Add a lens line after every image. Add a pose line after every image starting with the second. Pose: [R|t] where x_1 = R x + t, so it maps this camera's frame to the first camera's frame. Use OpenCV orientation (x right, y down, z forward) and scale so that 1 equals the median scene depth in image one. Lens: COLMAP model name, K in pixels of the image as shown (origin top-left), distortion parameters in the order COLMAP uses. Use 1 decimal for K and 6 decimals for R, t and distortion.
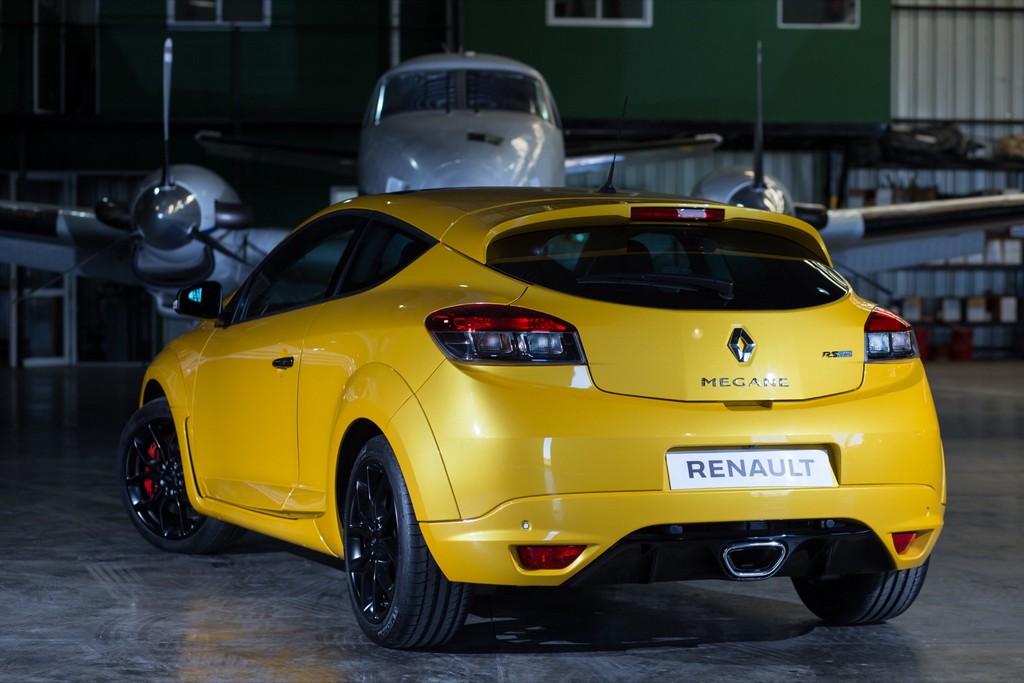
lens RADIAL K [[2453.8, 0, 512.0], [0, 2453.8, 341.5], [0, 0, 1]] dist [-0.067572, -0.166562]
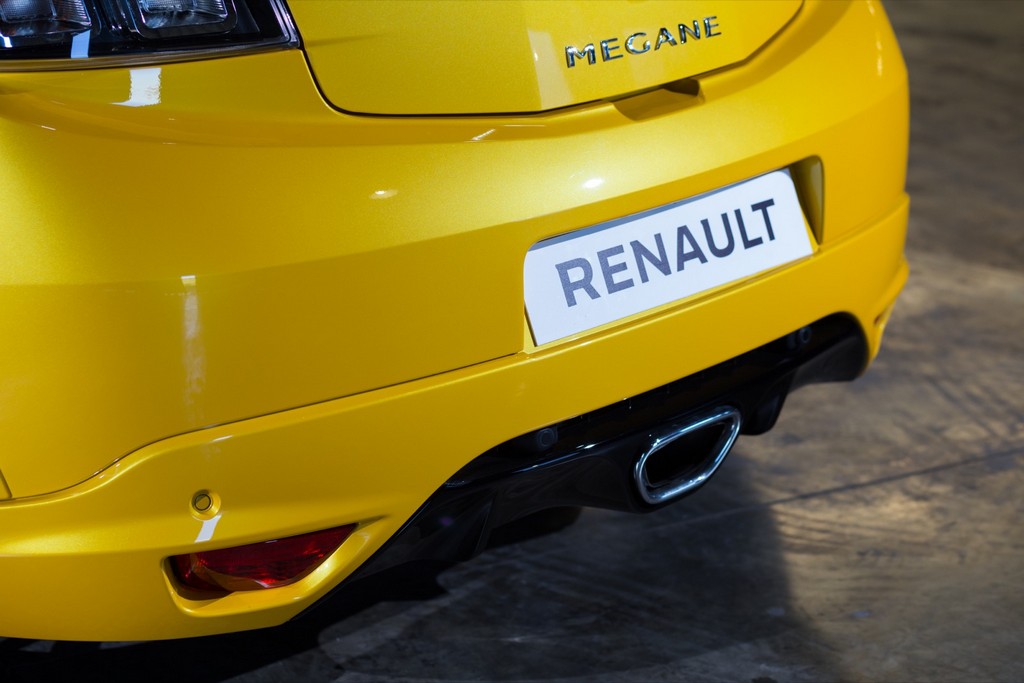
lens RADIAL K [[2453.8, 0, 512.0], [0, 2453.8, 341.5], [0, 0, 1]] dist [-0.067572, -0.166562]
pose [[0.896028, -0.153435, 0.416642, -0.102750], [0.025599, 0.954682, 0.296525, -0.057474], [-0.443258, -0.255029, 0.859350, 0.653086]]
